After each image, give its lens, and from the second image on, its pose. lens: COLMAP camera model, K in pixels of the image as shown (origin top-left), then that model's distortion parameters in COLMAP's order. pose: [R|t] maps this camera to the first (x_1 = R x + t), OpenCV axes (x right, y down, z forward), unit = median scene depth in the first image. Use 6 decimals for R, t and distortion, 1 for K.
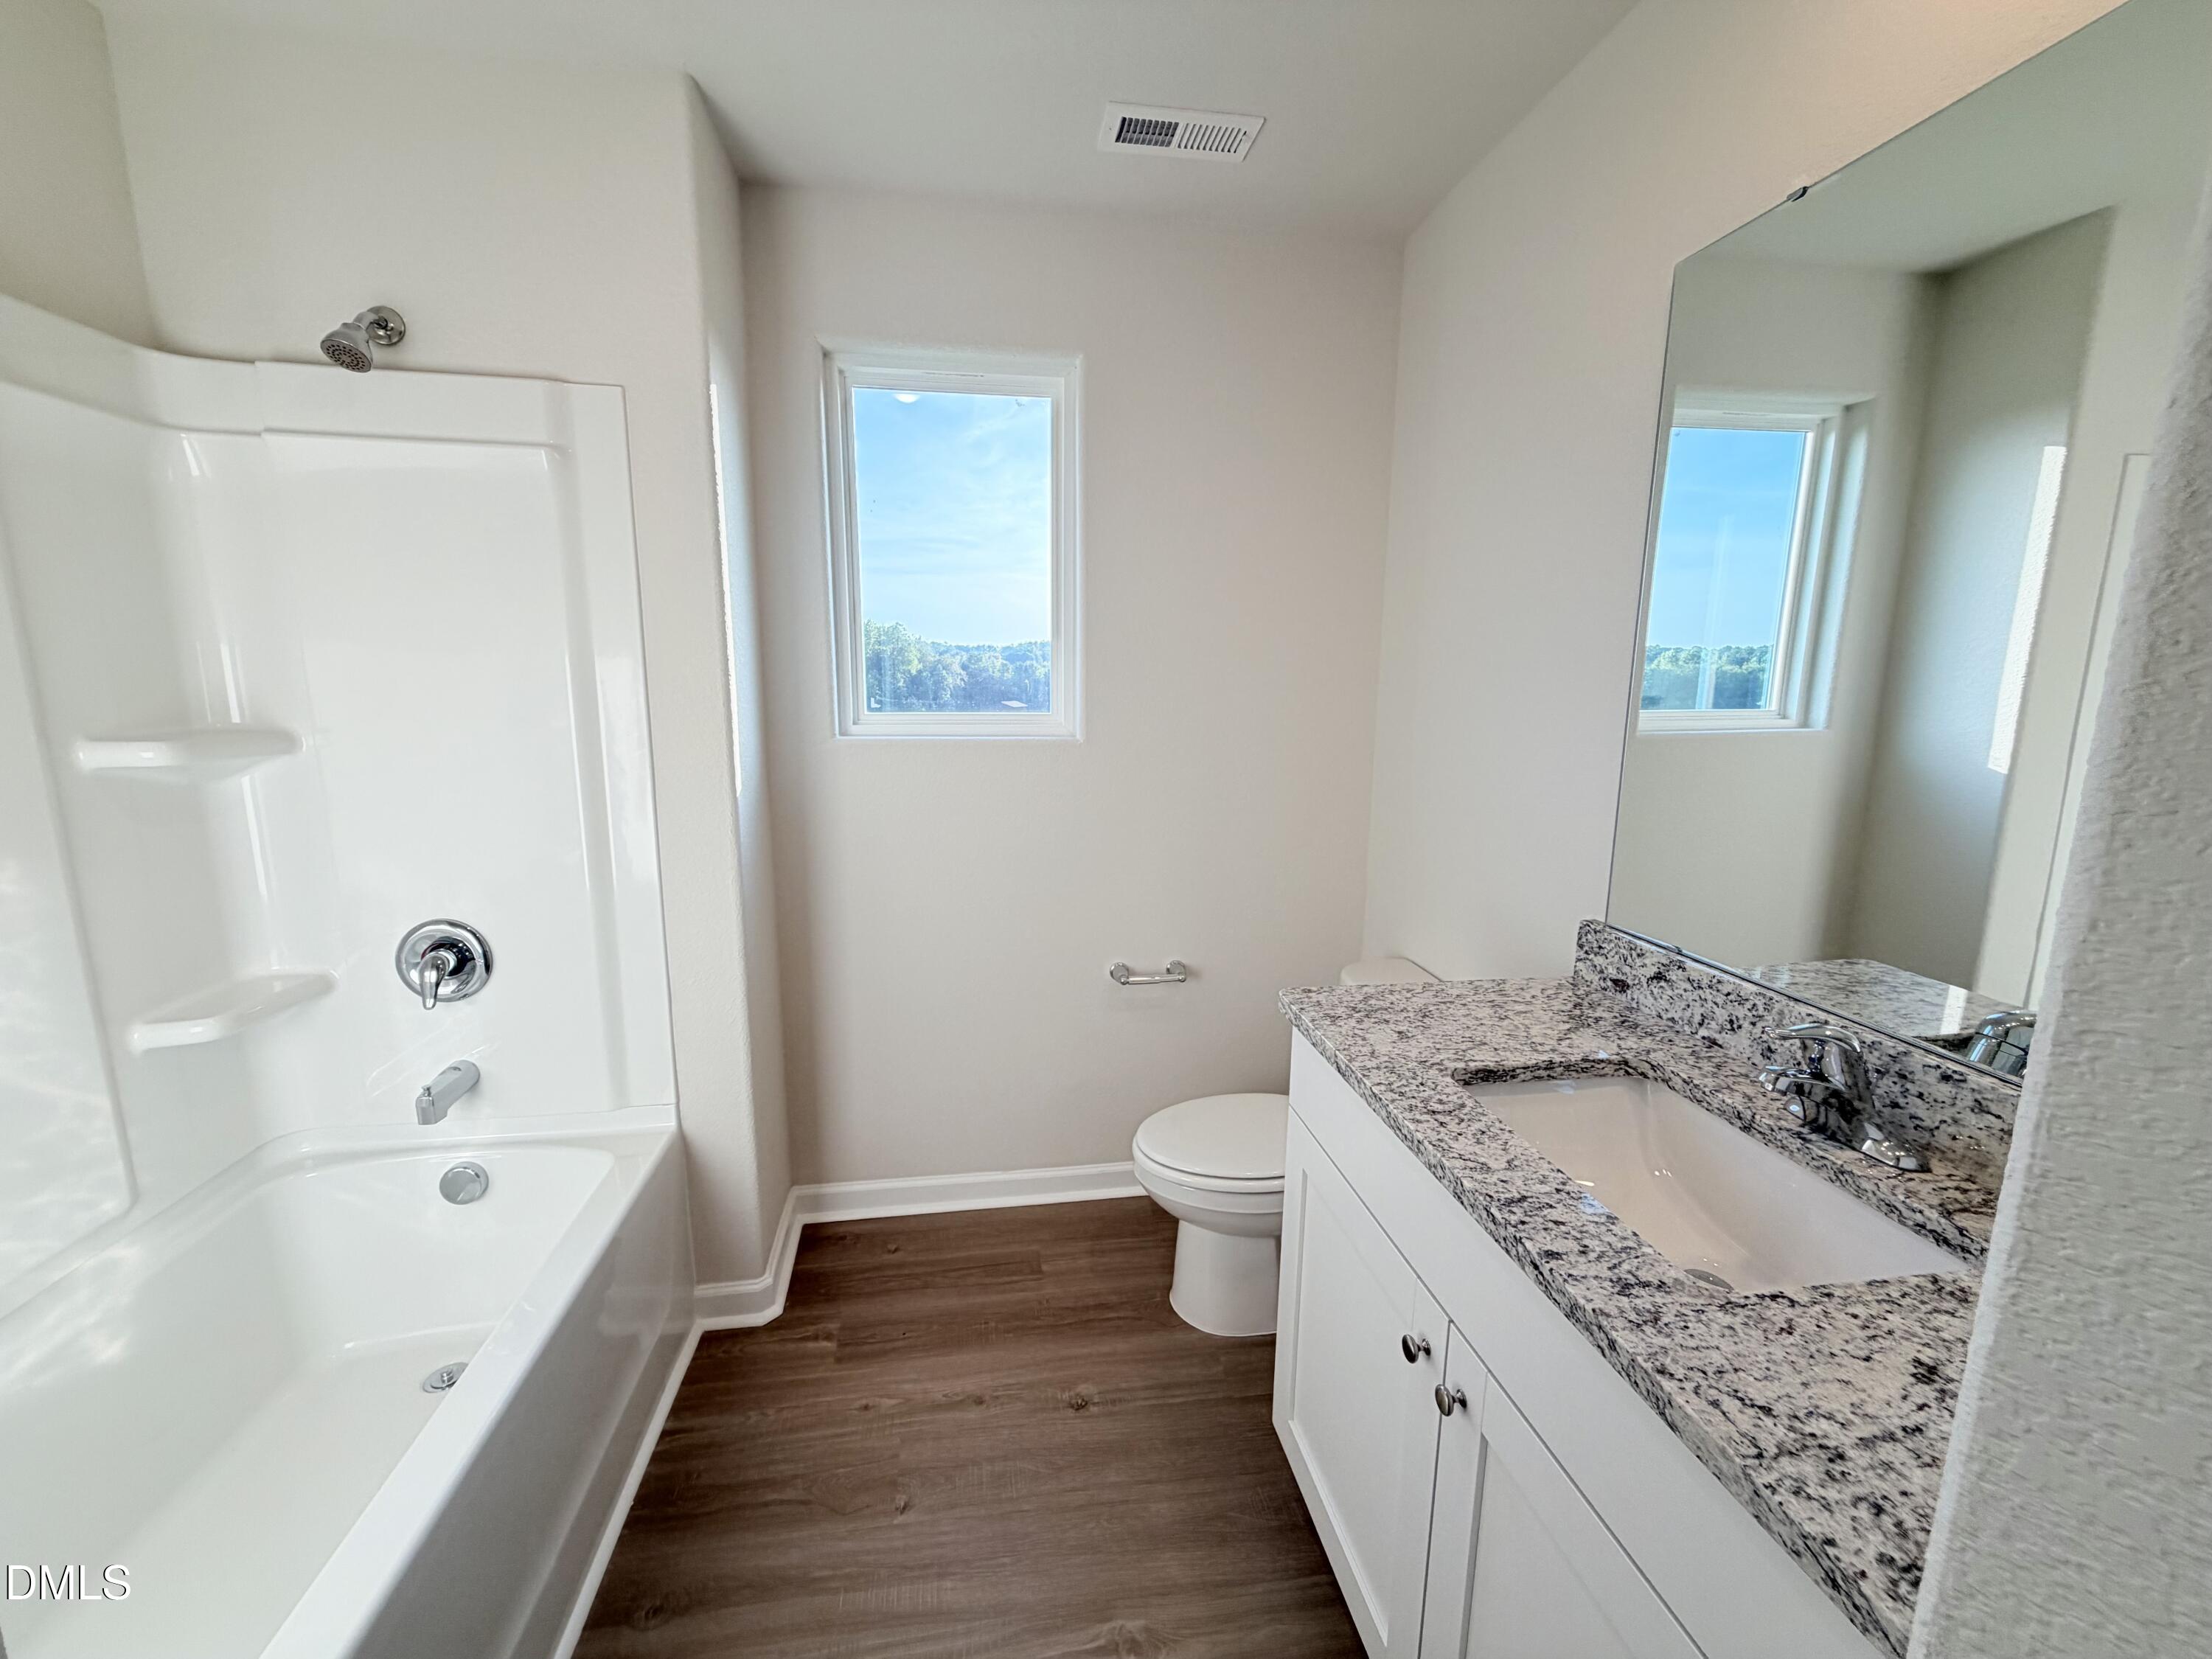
lens RADIAL K [[886.9, 0, 1101.2], [0, 886.9, 826.8], [0, 0, 1]] dist [-0.001855, 0.000518]
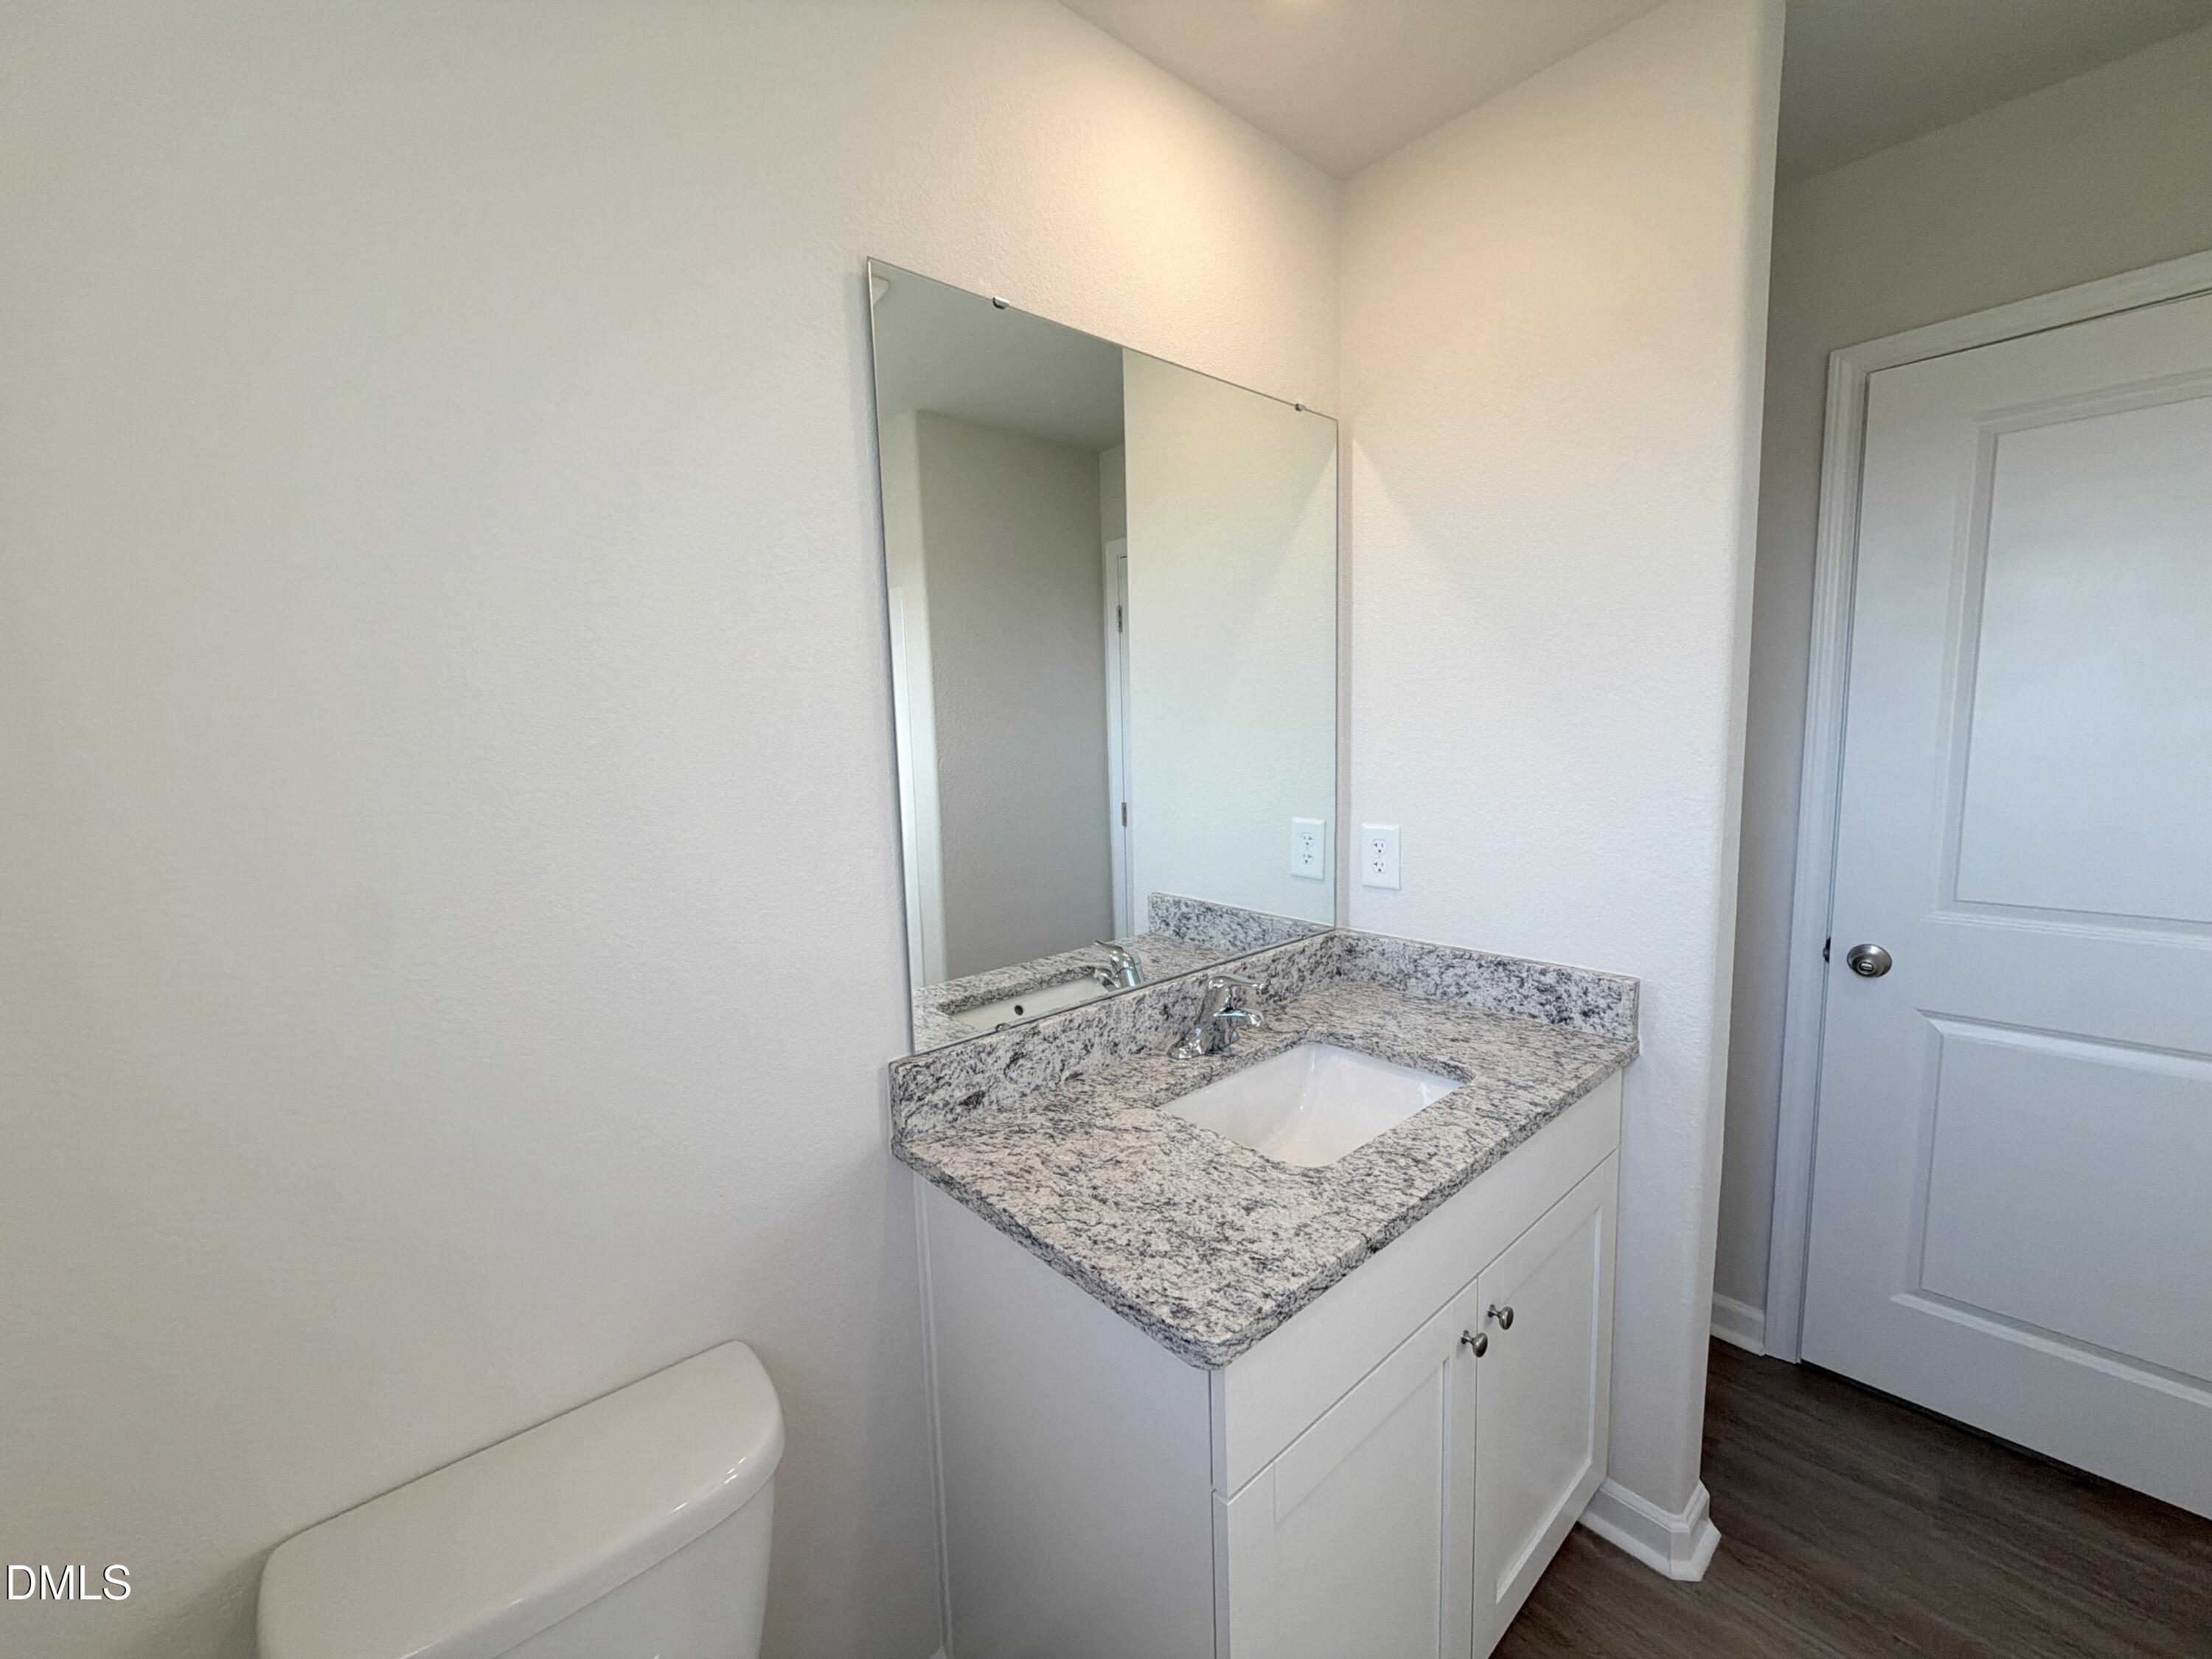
lens RADIAL K [[886.9, 0, 1104.5], [0, 886.9, 834.2], [0, 0, 1]] dist [-0.001855, 0.000518]
pose [[-0.543350, -0.099431, 0.833597, -0.202220], [0.163763, 0.961332, 0.221410, -0.269176], [-0.823379, 0.256815, -0.506057, 1.400096]]
